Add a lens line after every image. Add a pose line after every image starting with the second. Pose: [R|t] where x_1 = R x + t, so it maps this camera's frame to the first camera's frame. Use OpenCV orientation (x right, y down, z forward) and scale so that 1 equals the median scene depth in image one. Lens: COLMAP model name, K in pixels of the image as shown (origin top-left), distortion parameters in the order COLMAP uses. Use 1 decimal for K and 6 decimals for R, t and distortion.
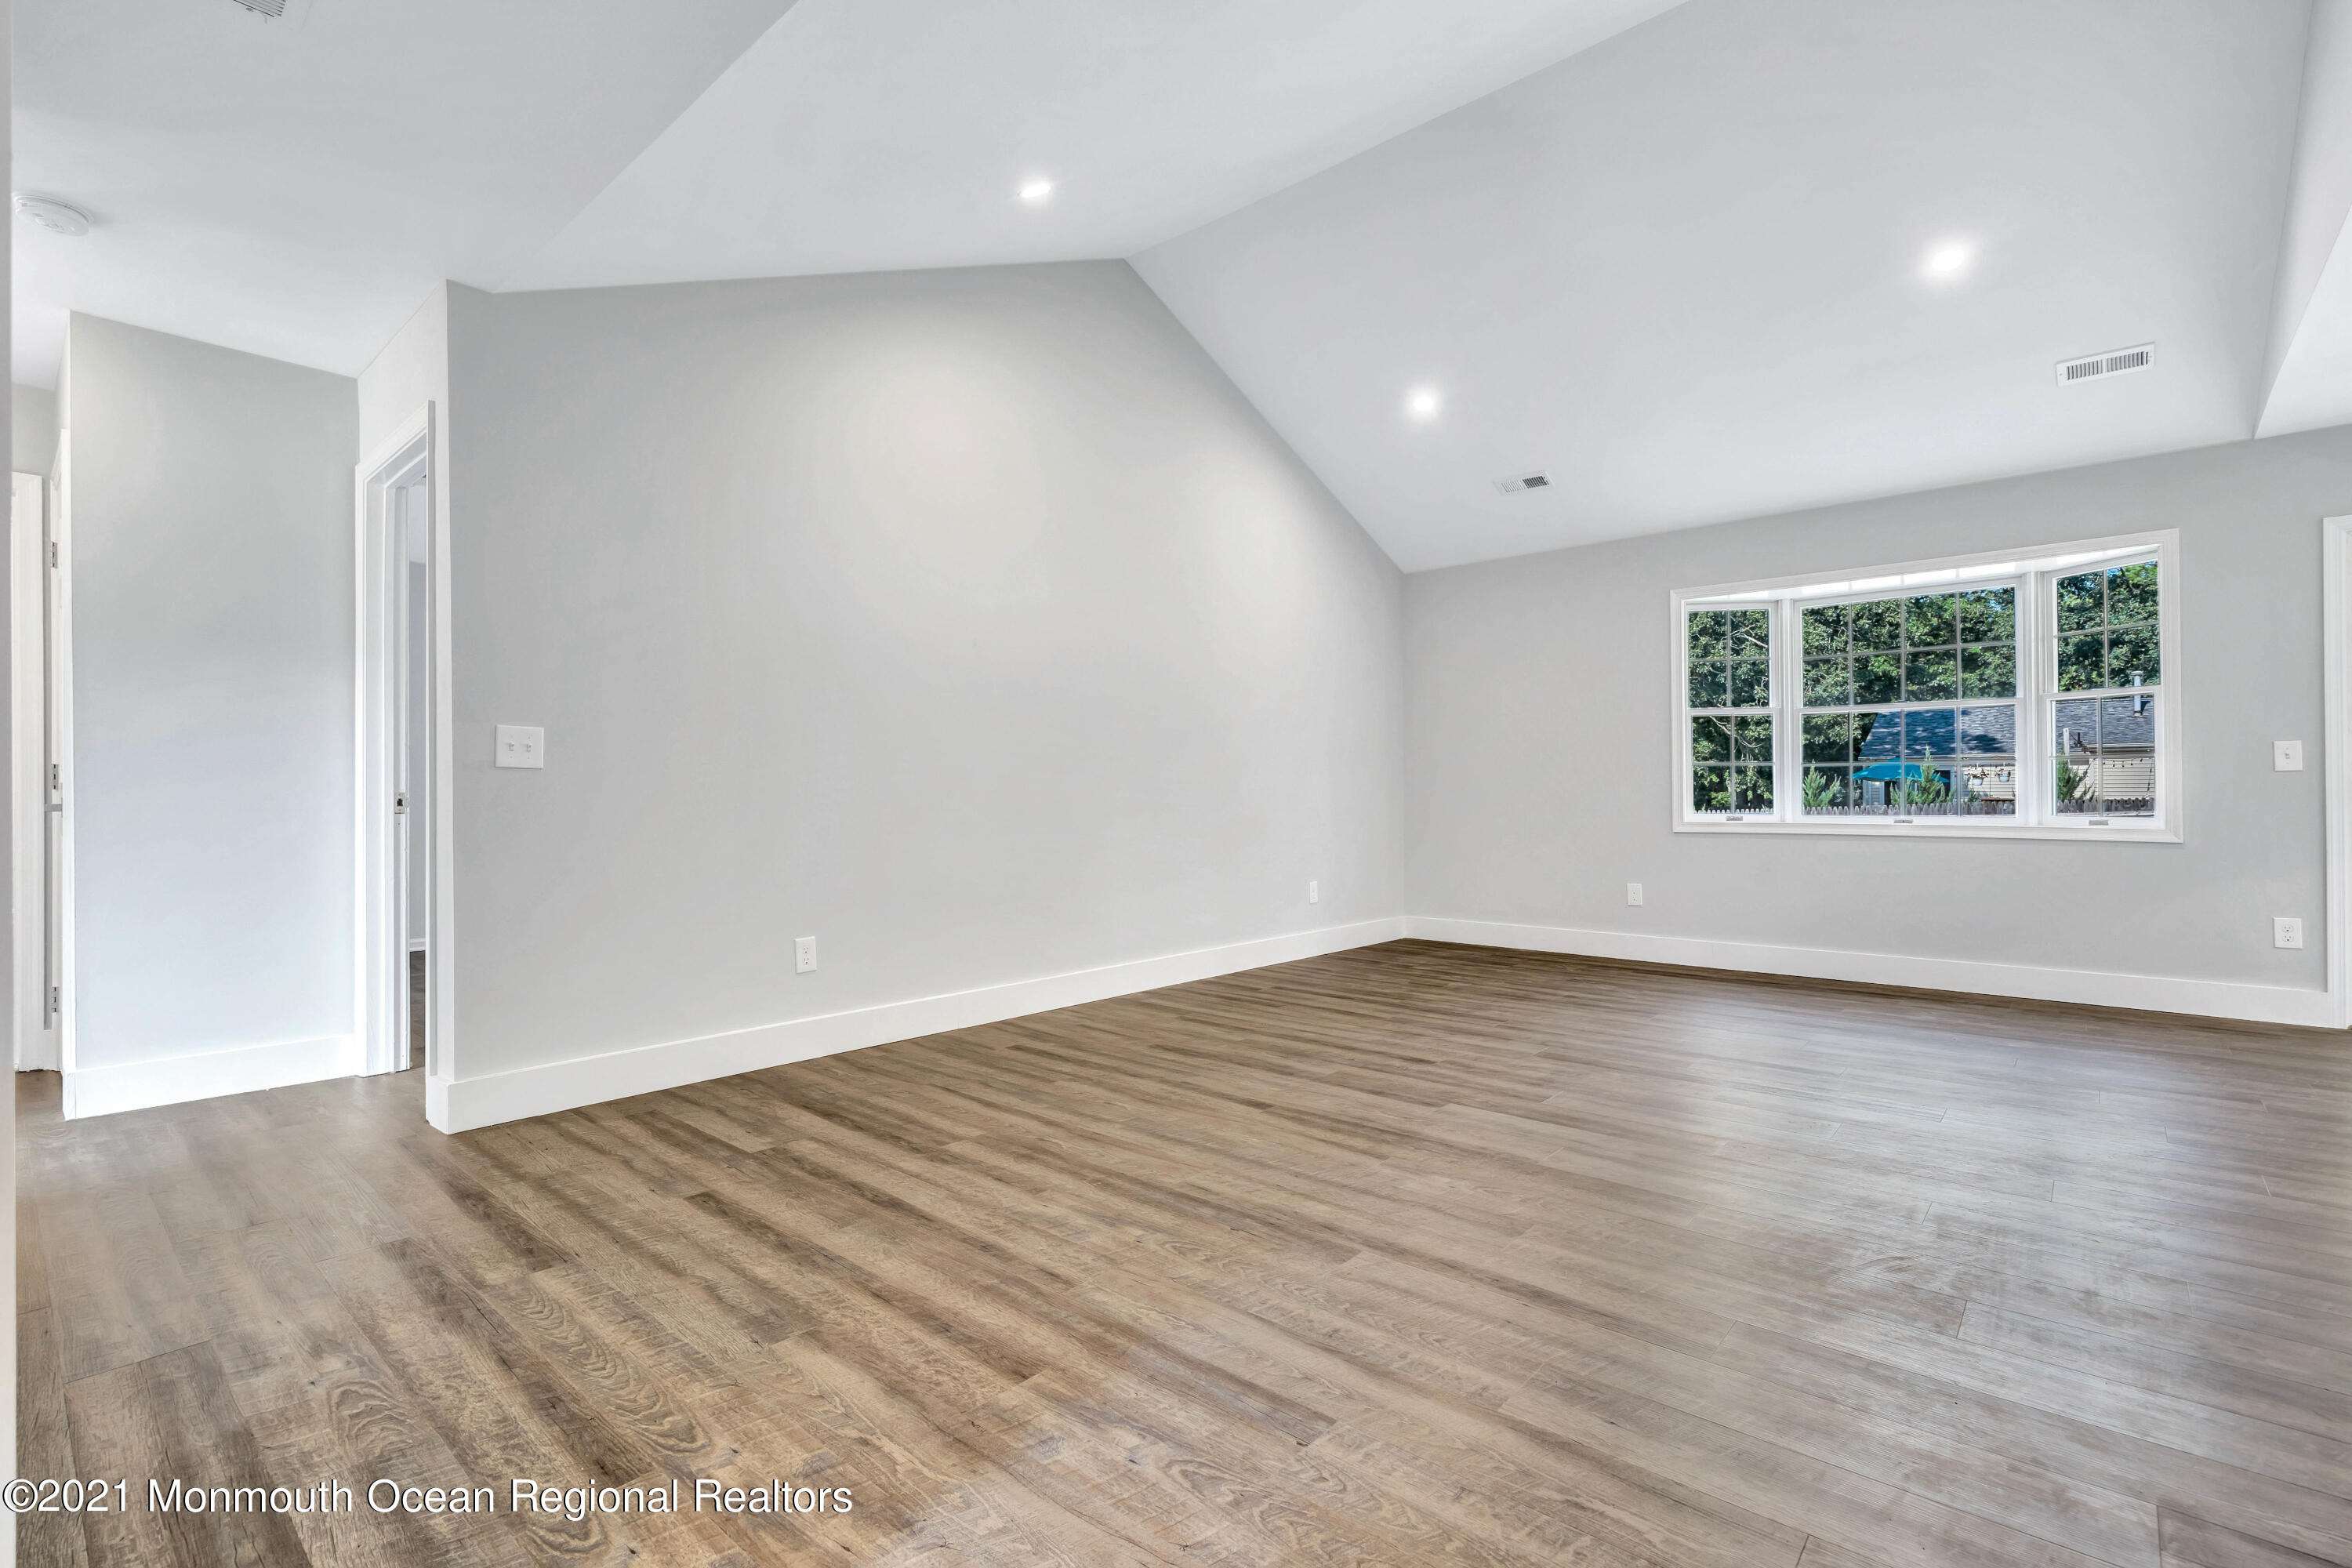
lens RADIAL K [[1060.3, 0, 1187.1], [0, 1060.3, 791.1], [0, 0, 1]] dist [-0.004467, 0.001843]
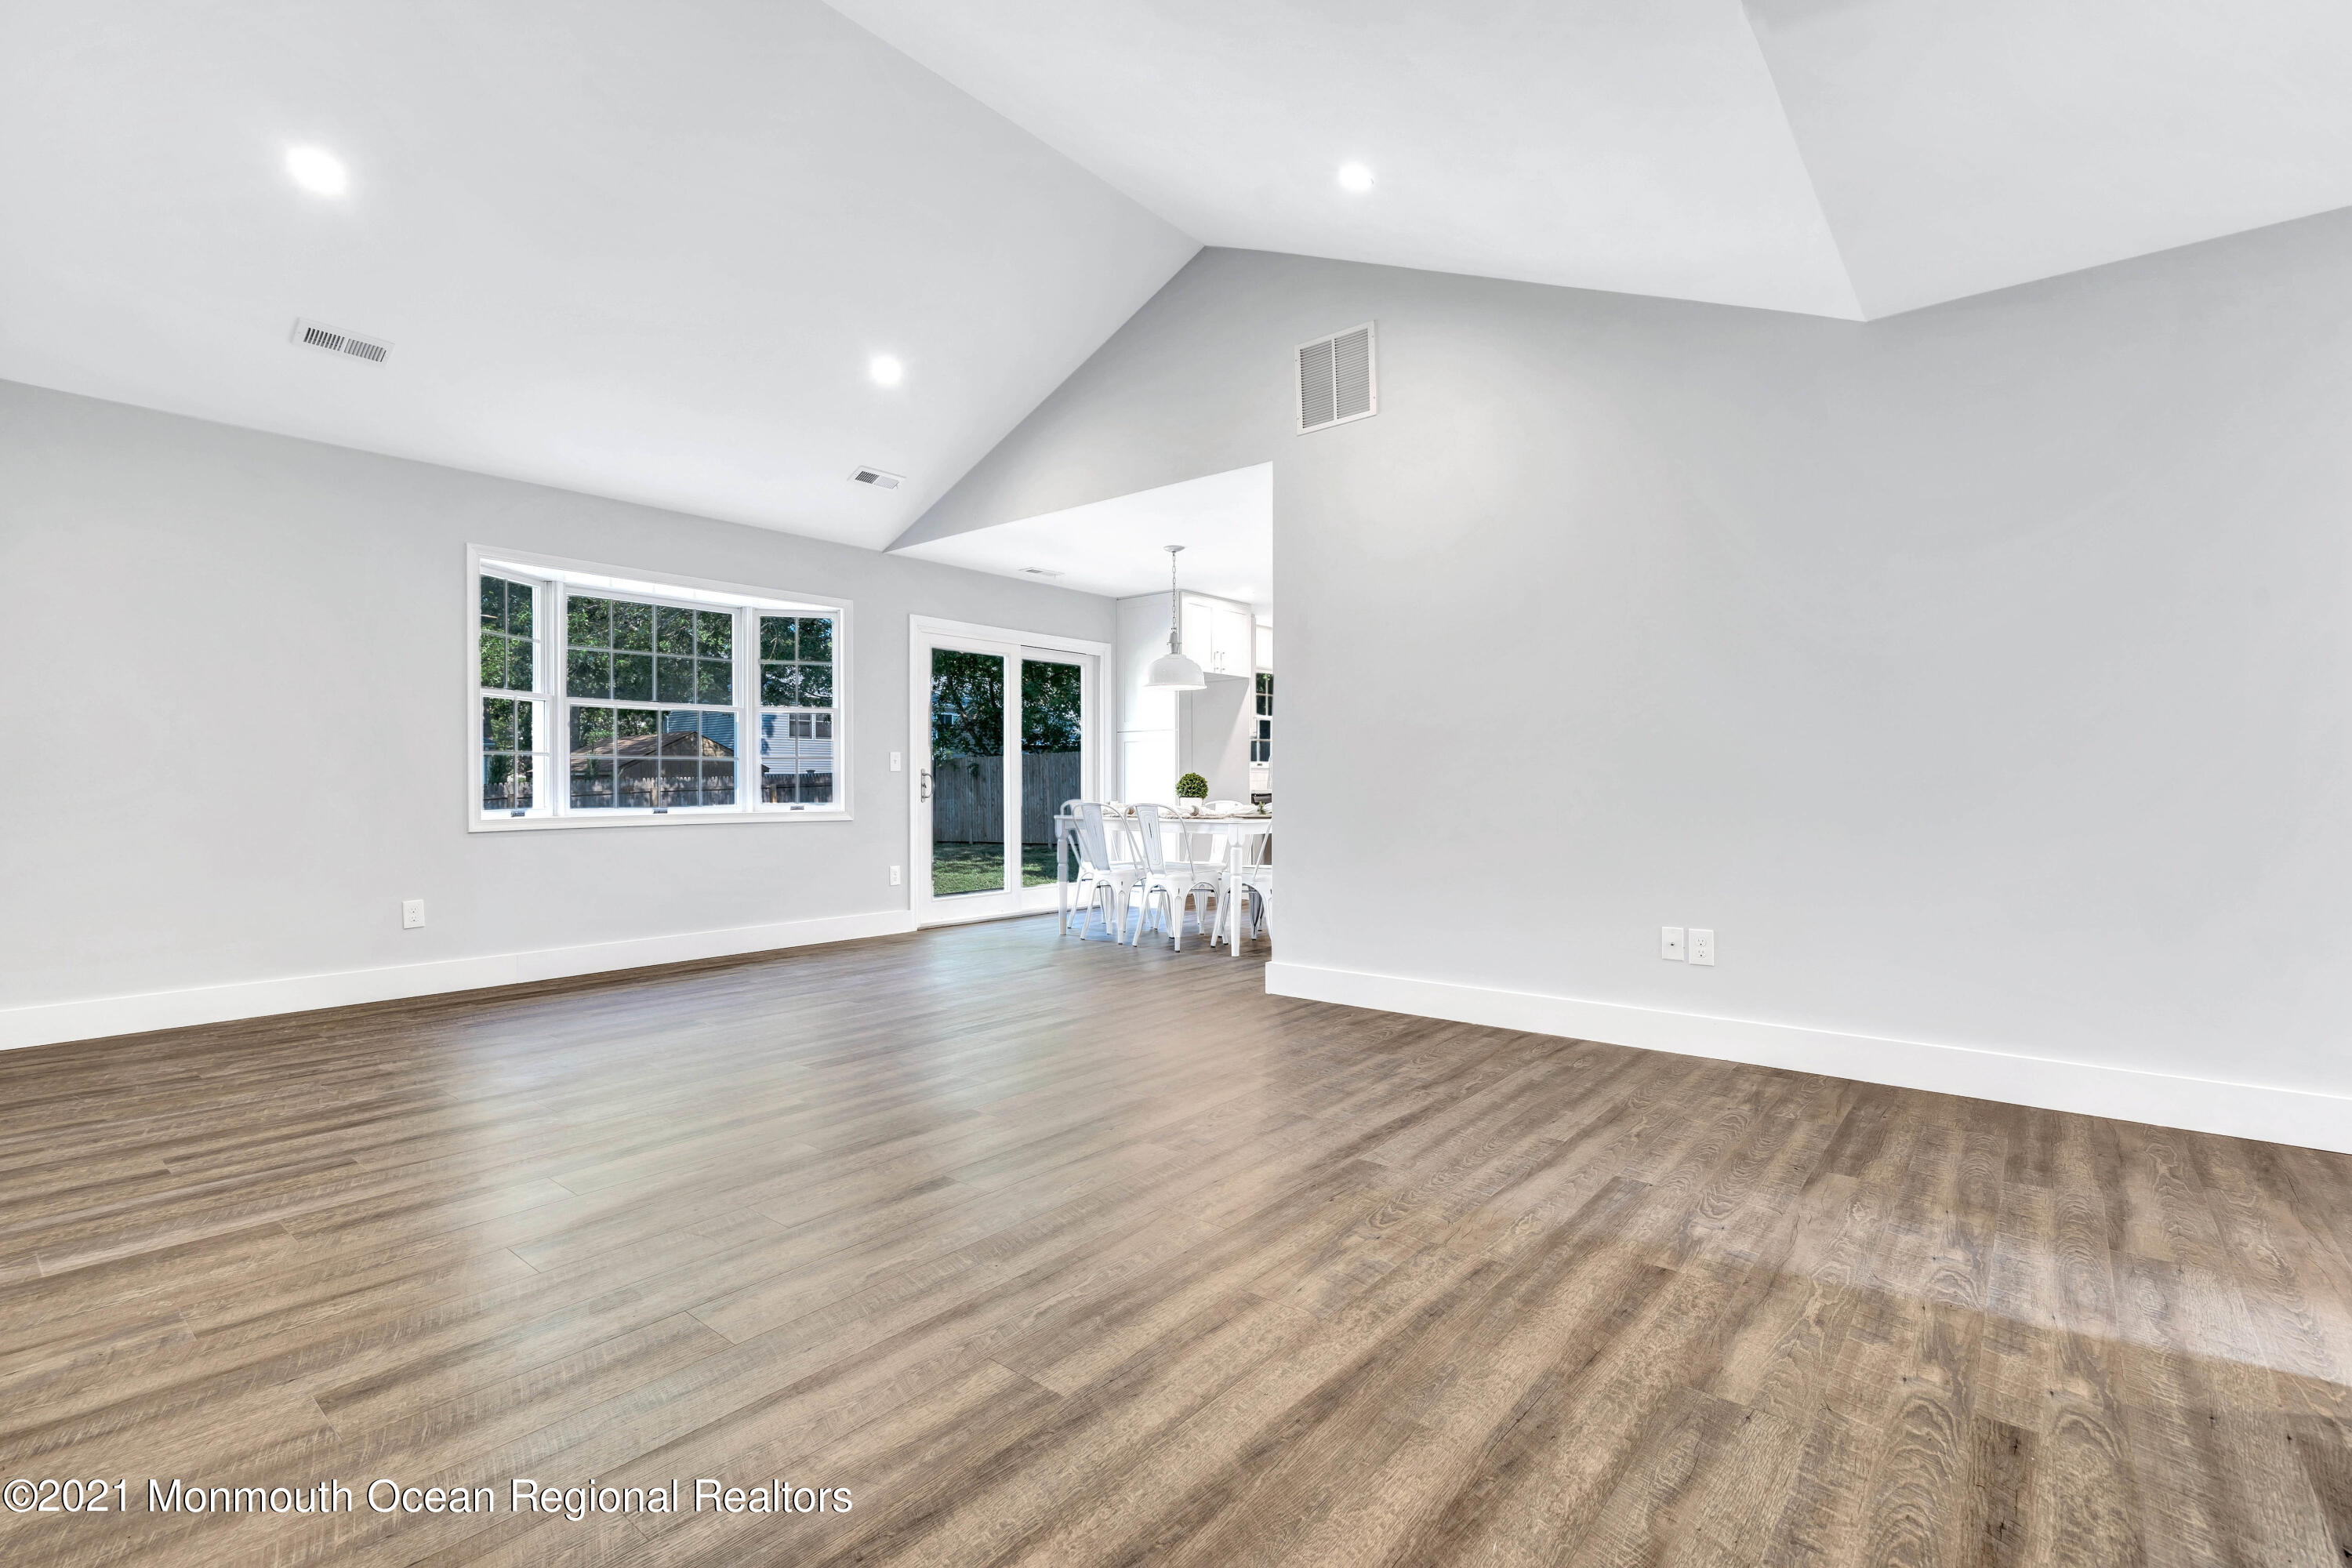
lens RADIAL K [[1060.3, 0, 1167.4], [0, 1060.3, 796.0], [0, 0, 1]] dist [-0.004467, 0.001843]
pose [[-0.020709, -0.008549, 0.999749, -0.555738], [-0.001223, 0.999963, 0.008526, 0.002901], [-0.999785, -0.001046, -0.020718, 0.660294]]
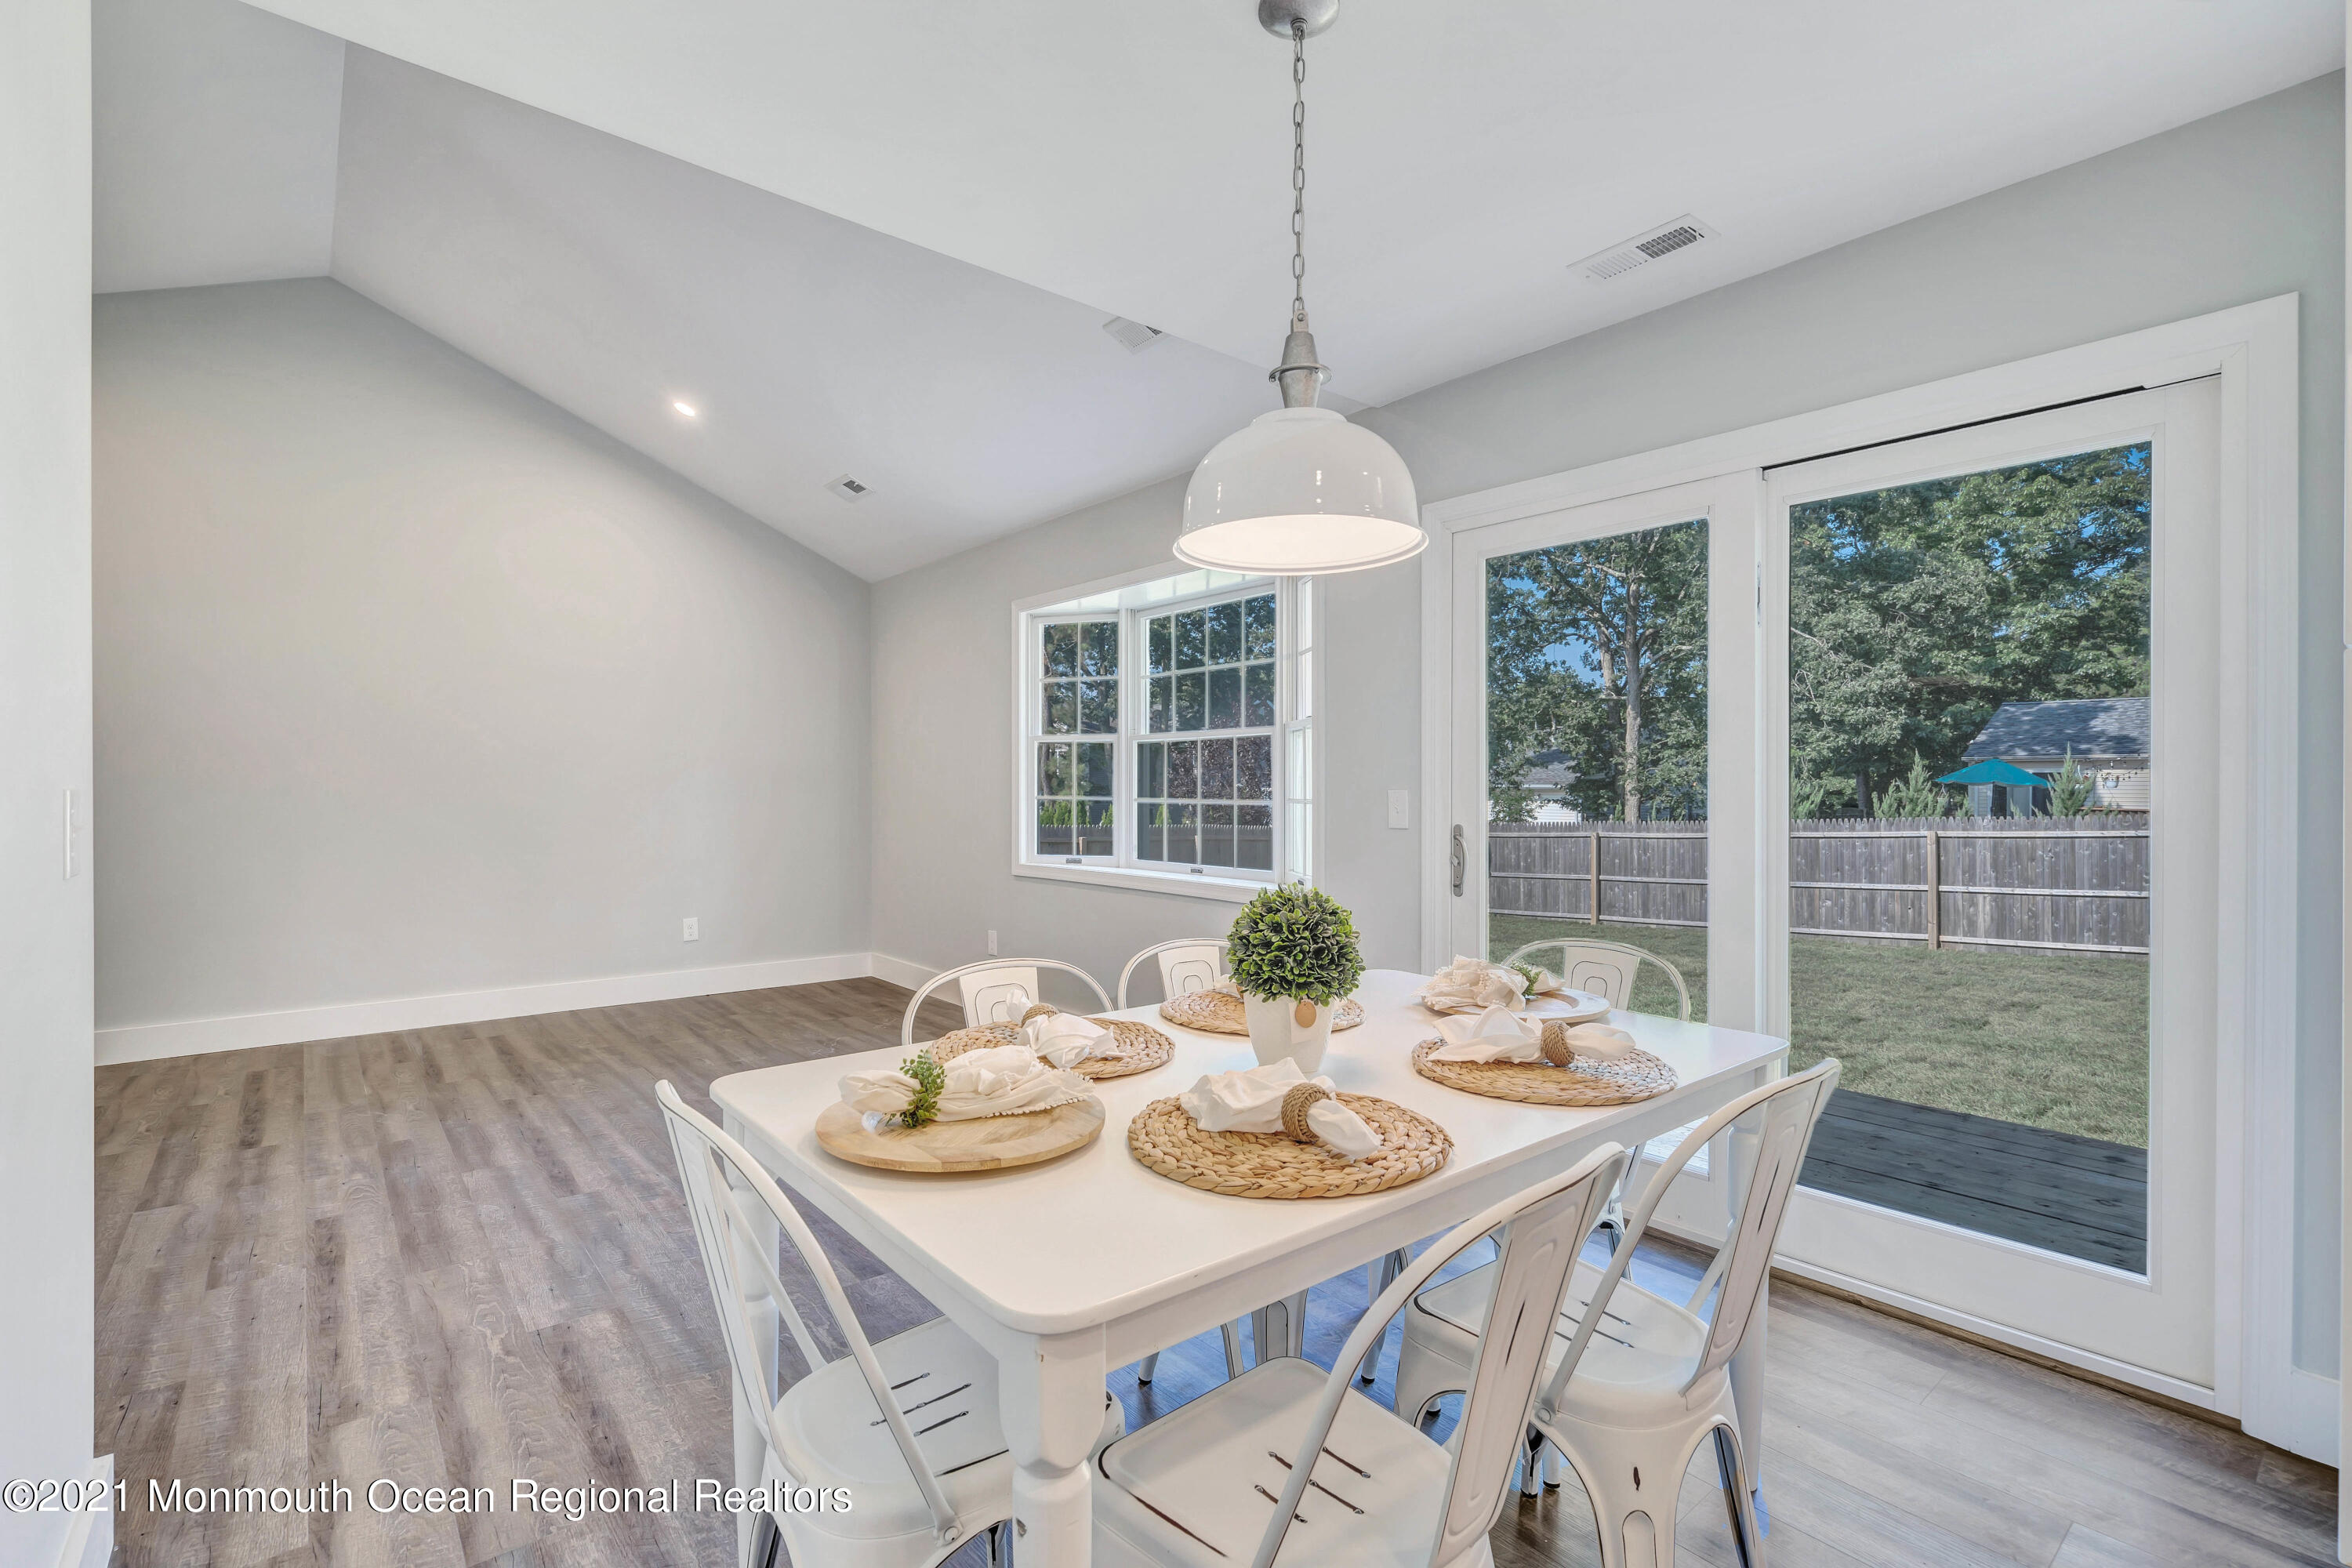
lens RADIAL K [[1060.3, 0, 1184.6], [0, 1060.3, 784.9], [0, 0, 1]] dist [-0.004467, 0.001843]
pose [[0.987649, 0.004401, -0.156622, 1.054778], [-0.004591, 0.999989, -0.000852, -0.052882], [0.156617, 0.001561, 0.987658, 0.205605]]
